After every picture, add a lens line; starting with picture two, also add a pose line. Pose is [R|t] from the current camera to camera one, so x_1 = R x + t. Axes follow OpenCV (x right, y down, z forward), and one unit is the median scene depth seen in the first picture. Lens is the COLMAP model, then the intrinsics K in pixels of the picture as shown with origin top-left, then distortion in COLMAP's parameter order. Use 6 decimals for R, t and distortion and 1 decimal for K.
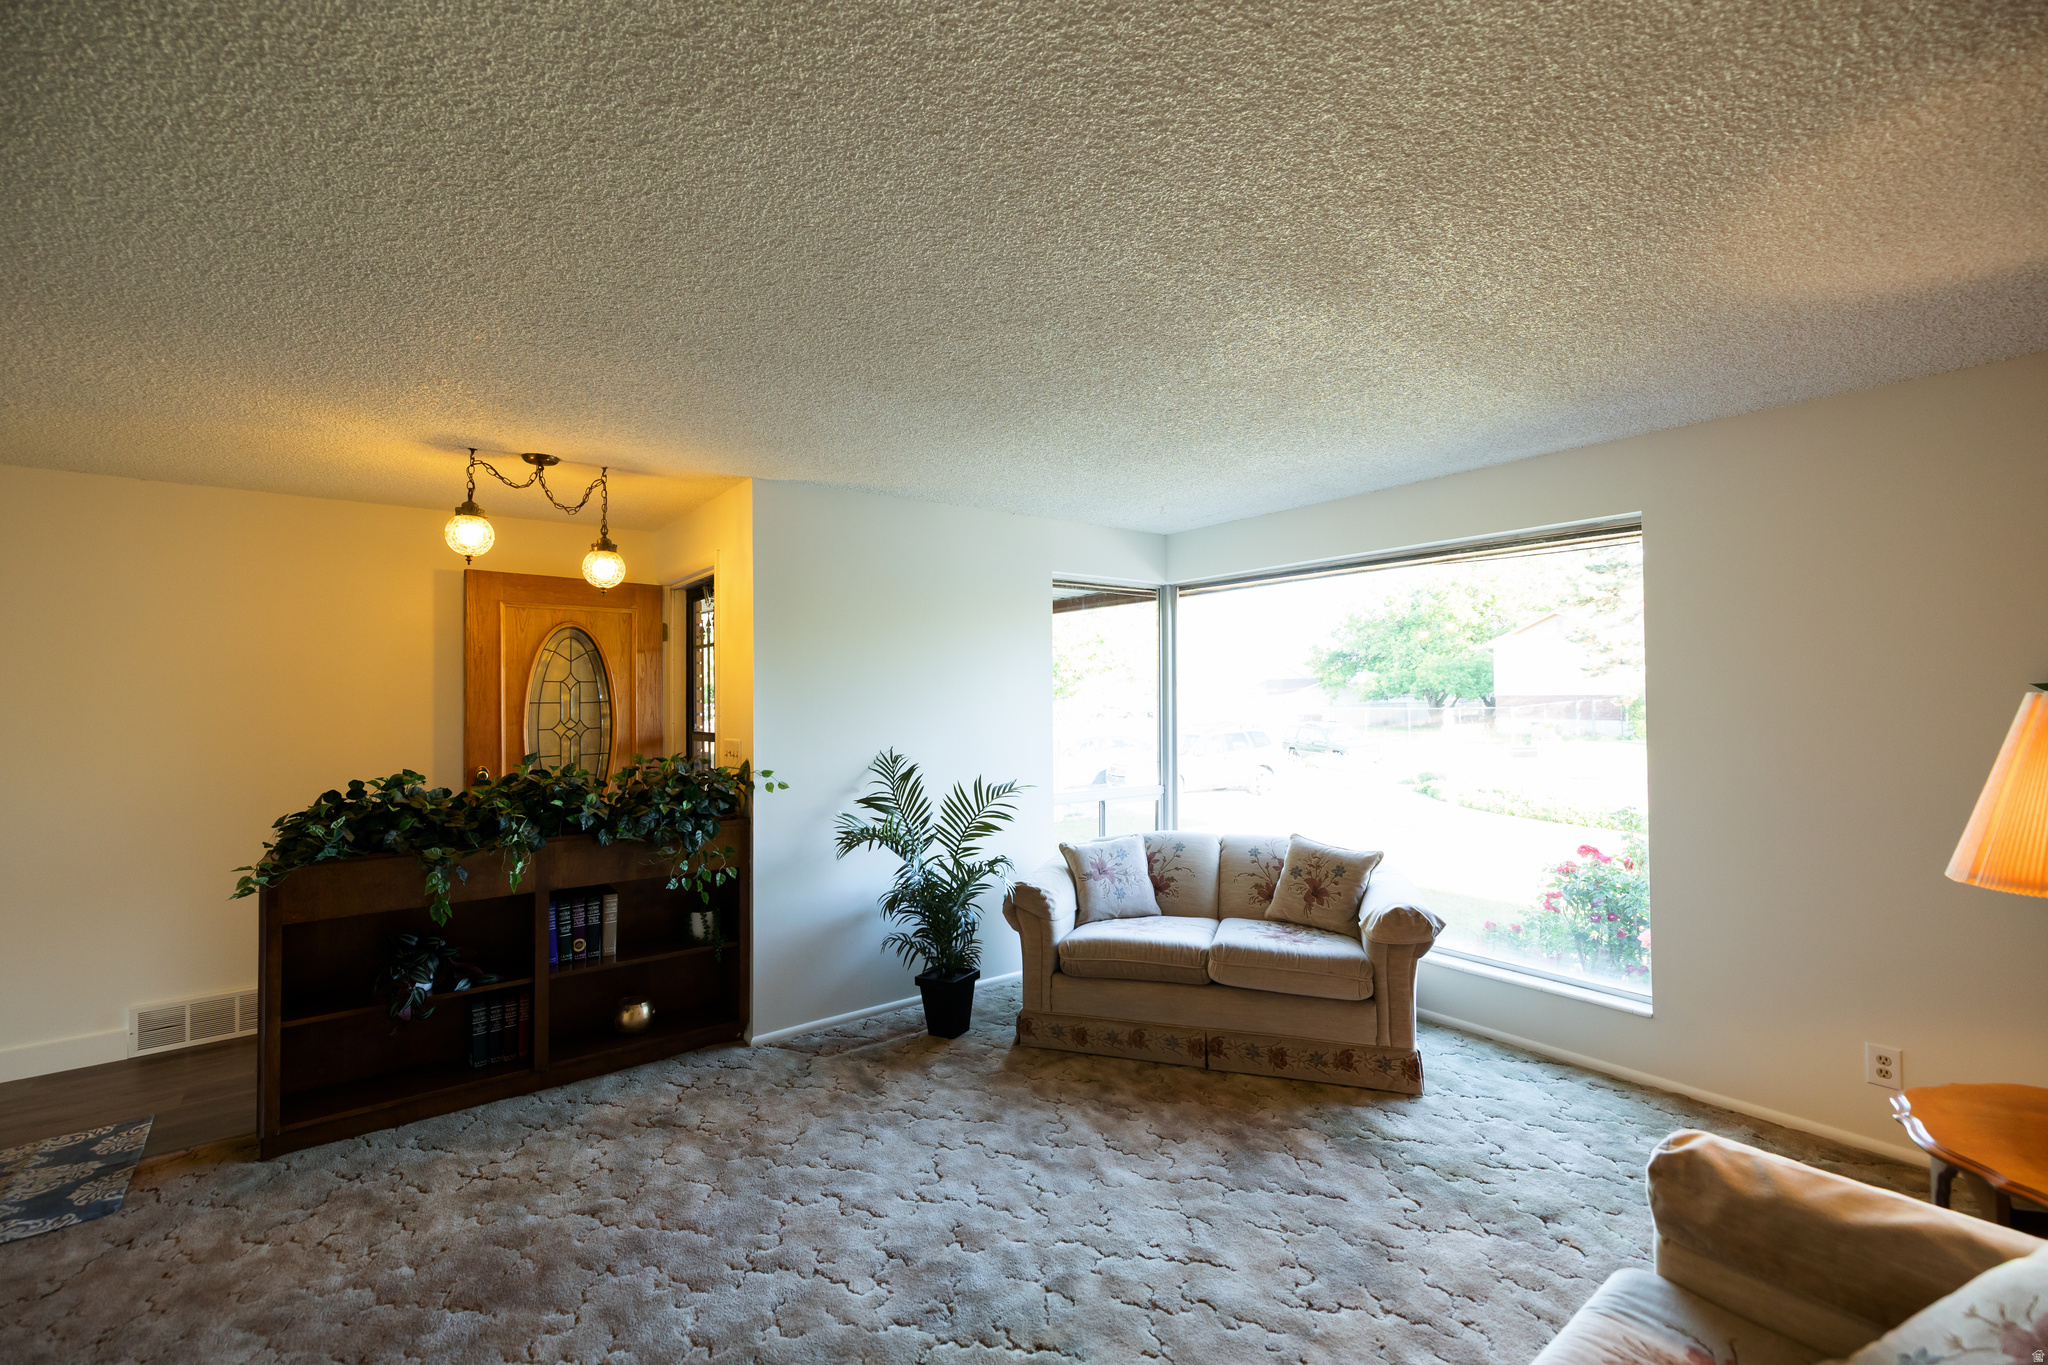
lens RADIAL K [[872.8, 0, 1012.6], [0, 872.8, 682.2], [0, 0, 1]] dist [0.006073, 0.000604]
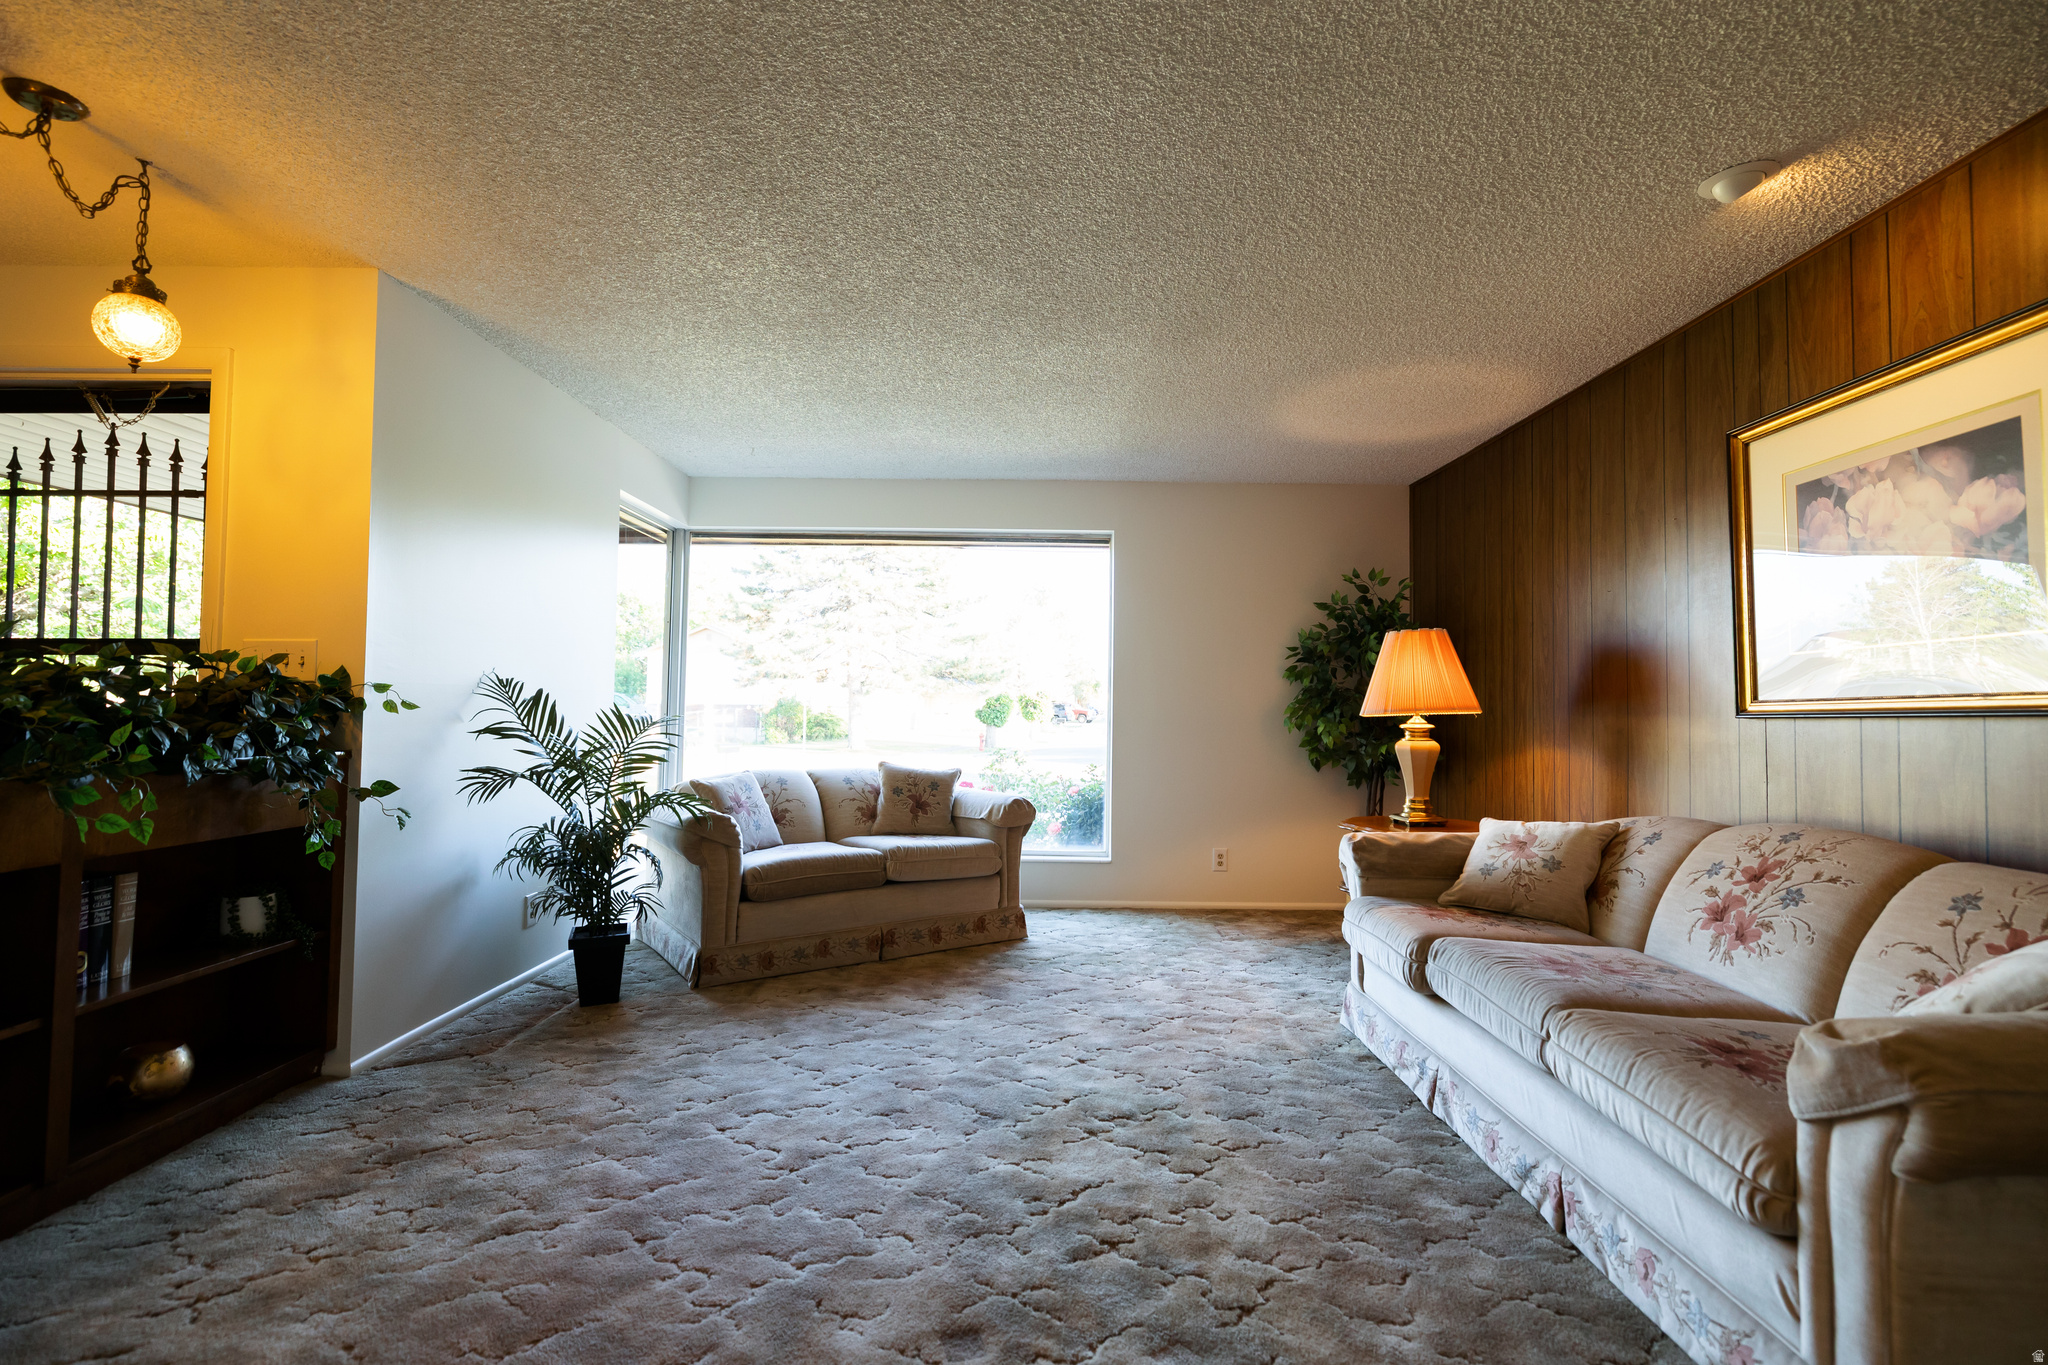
lens RADIAL K [[930.3, 0, 1003.7], [0, 930.3, 682.0], [0, 0, 1]] dist [0.001015, -0.000419]
pose [[0.613608, 0.044488, 0.788357, -0.625510], [-0.033641, 0.998978, -0.030189, 0.116365], [-0.788894, -0.007996, 0.614477, 0.147520]]
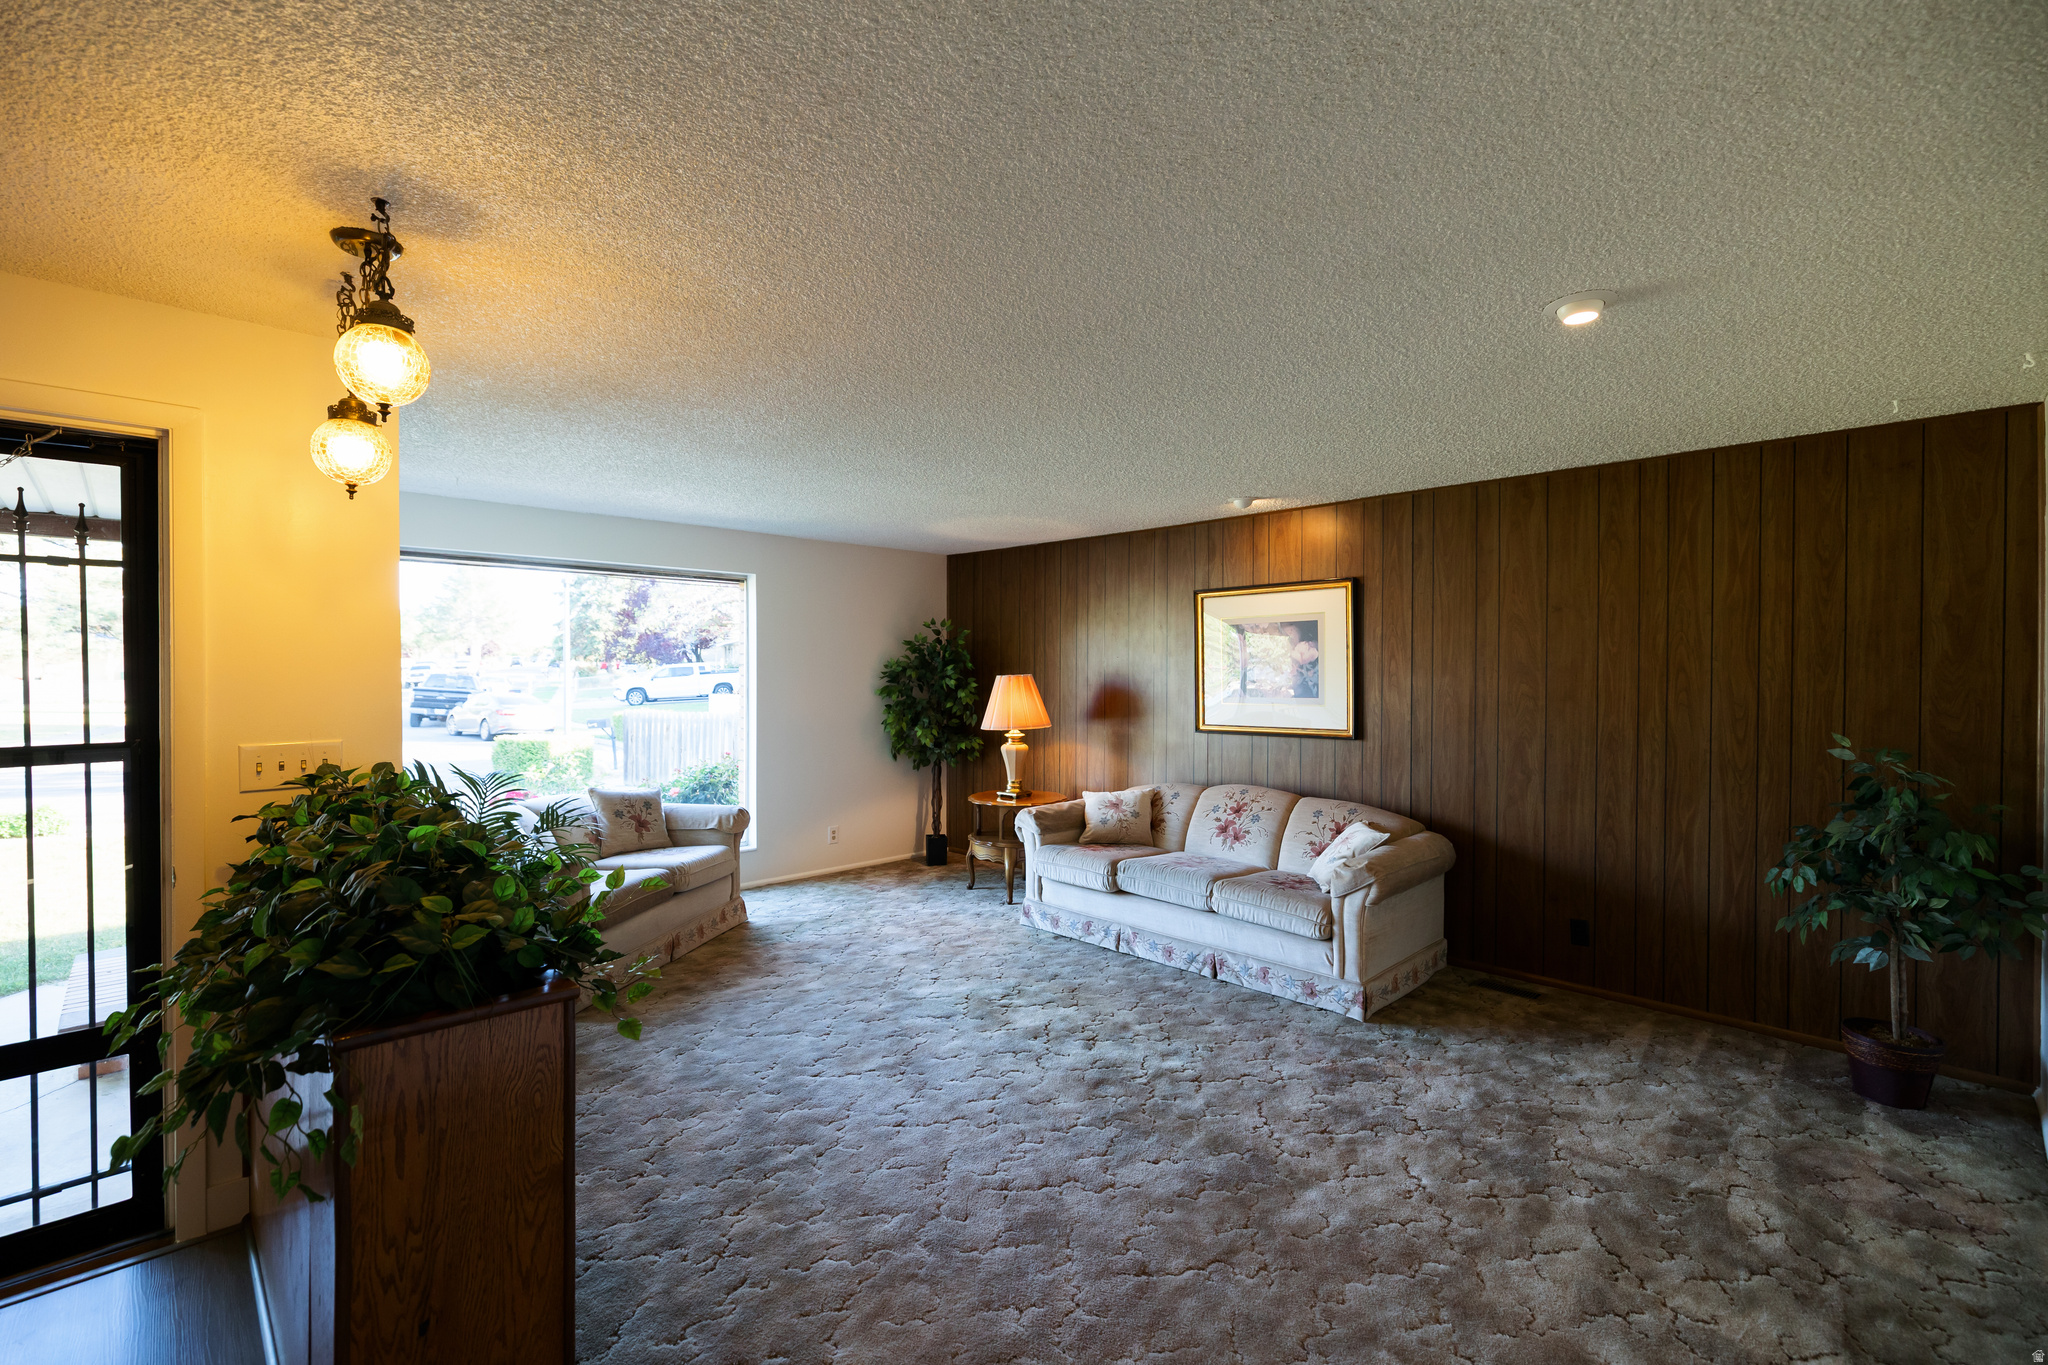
lens RADIAL K [[930.3, 0, 1012.9], [0, 930.3, 684.7], [0, 0, 1]] dist [0.001015, -0.000419]
pose [[-0.123704, -0.007057, 0.992294, -1.194090], [-0.017021, 0.999843, 0.004989, 0.014895], [-0.992173, -0.016272, -0.123804, 0.666458]]
